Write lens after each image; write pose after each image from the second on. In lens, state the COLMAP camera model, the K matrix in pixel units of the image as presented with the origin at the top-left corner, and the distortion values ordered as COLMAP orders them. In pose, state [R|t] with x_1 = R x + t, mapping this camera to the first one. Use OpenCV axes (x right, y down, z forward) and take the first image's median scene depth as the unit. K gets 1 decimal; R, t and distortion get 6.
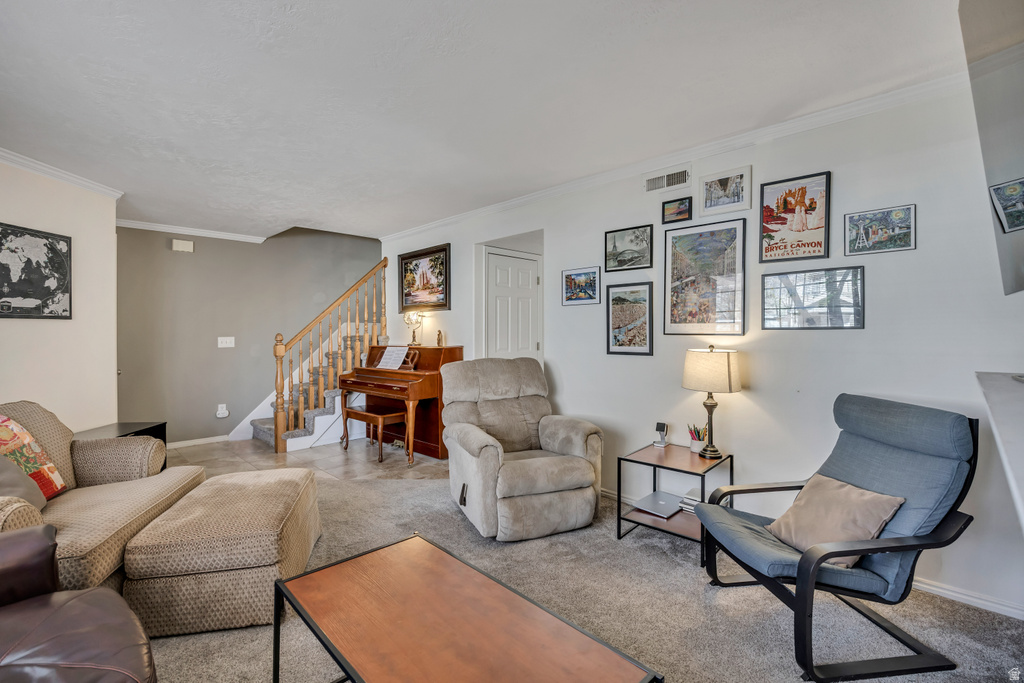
lens RADIAL K [[461.0, 0, 512.5], [0, 461.0, 336.7], [0, 0, 1]] dist [-0.011324, -0.000006]
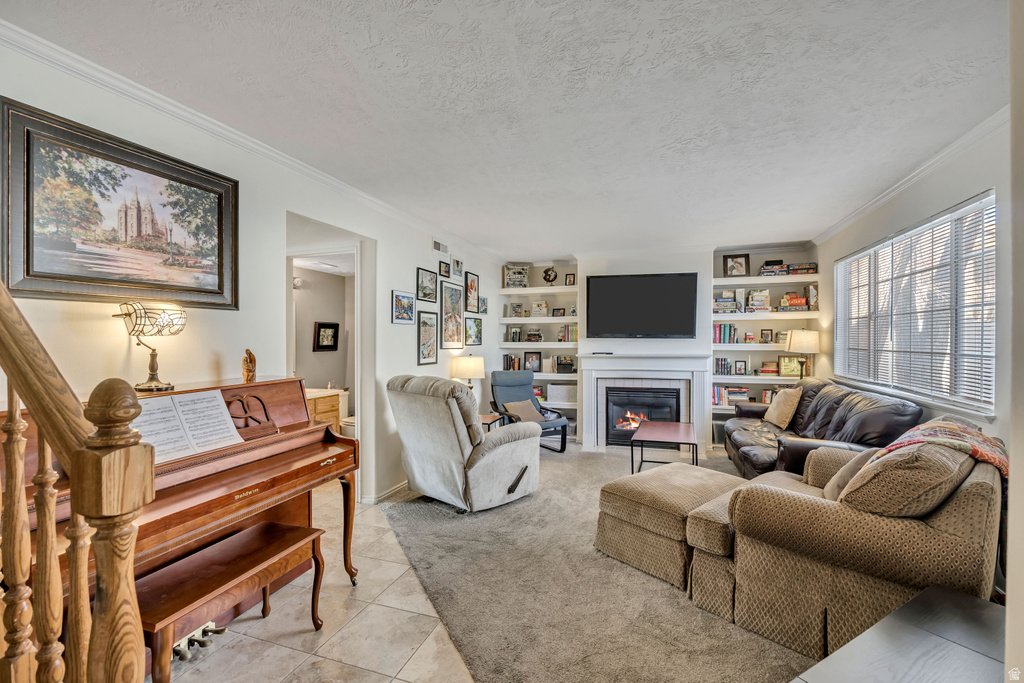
lens RADIAL K [[461.0, 0, 502.9], [0, 461.0, 341.1], [0, 0, 1]] dist [-0.011324, -0.000006]
pose [[-0.425139, 0.001120, 0.905128, -0.982539], [0.010723, 0.999935, 0.003799, -0.029996], [-0.905065, 0.011321, -0.425123, 1.276436]]
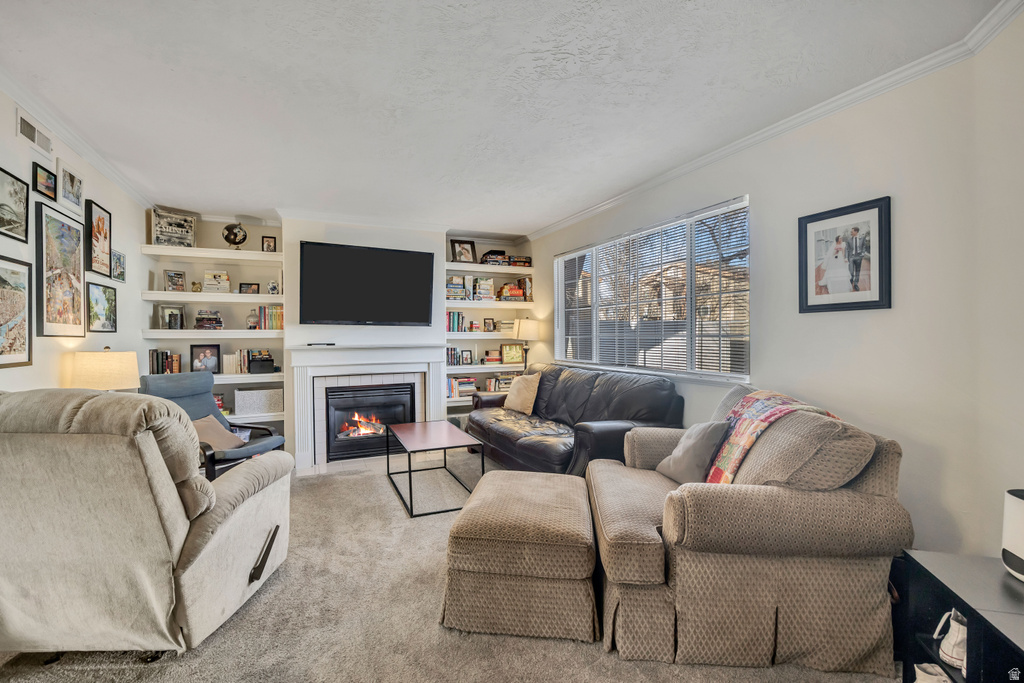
lens RADIAL K [[461.0, 0, 516.0], [0, 461.0, 342.7], [0, 0, 1]] dist [-0.011324, -0.000006]
pose [[-0.936218, 0.000307, 0.351419, -0.595158], [0.008220, 0.999745, 0.021026, -0.003179], [-0.351323, 0.022574, -0.935982, 1.253004]]
